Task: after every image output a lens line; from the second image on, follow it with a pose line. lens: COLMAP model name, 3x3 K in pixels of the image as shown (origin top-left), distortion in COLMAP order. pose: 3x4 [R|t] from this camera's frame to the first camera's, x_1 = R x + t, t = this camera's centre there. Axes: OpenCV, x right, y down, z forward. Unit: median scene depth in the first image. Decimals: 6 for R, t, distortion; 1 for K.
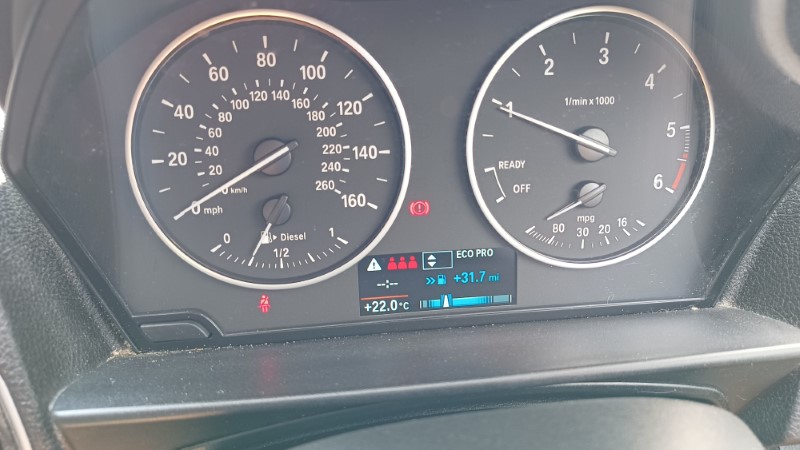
lens RADIAL K [[612.5, 0, 417.4], [0, 612.5, 230.9], [0, 0, 1]] dist [-0.001894, -0.006161]
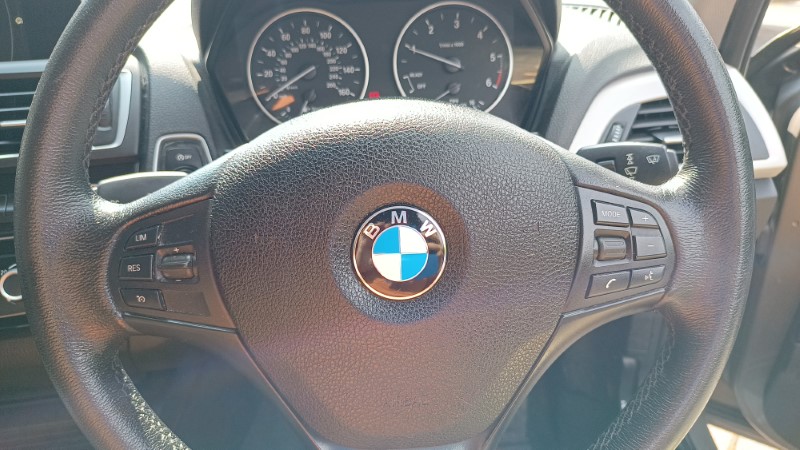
lens RADIAL K [[612.5, 0, 408.5], [0, 612.5, 229.4], [0, 0, 1]] dist [-0.001894, -0.006161]
pose [[0.994822, -0.015084, -0.100503, 0.359054], [0.007766, 0.997315, -0.072816, 0.636242], [0.101332, 0.071658, 0.992269, -1.197441]]
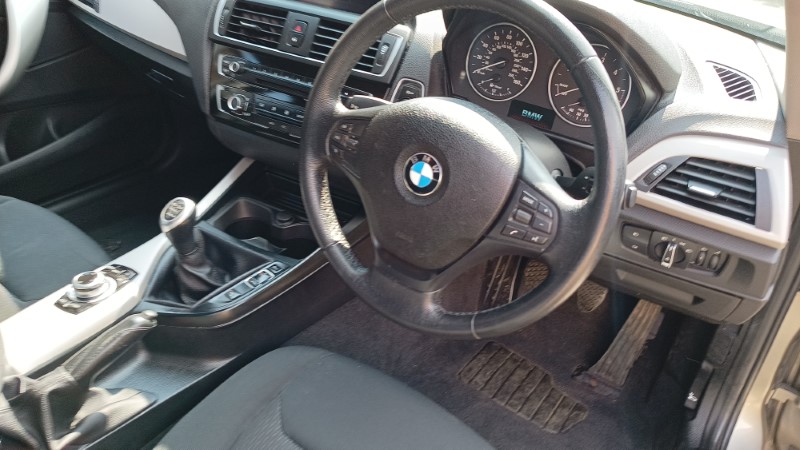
lens RADIAL K [[612.5, 0, 397.3], [0, 612.5, 231.7], [0, 0, 1]] dist [-0.001894, -0.006161]
pose [[0.717200, 0.405135, -0.567001, 1.792317], [-0.378507, 0.909632, 0.171178, 0.401159], [0.585113, 0.091845, 0.805734, -2.204939]]
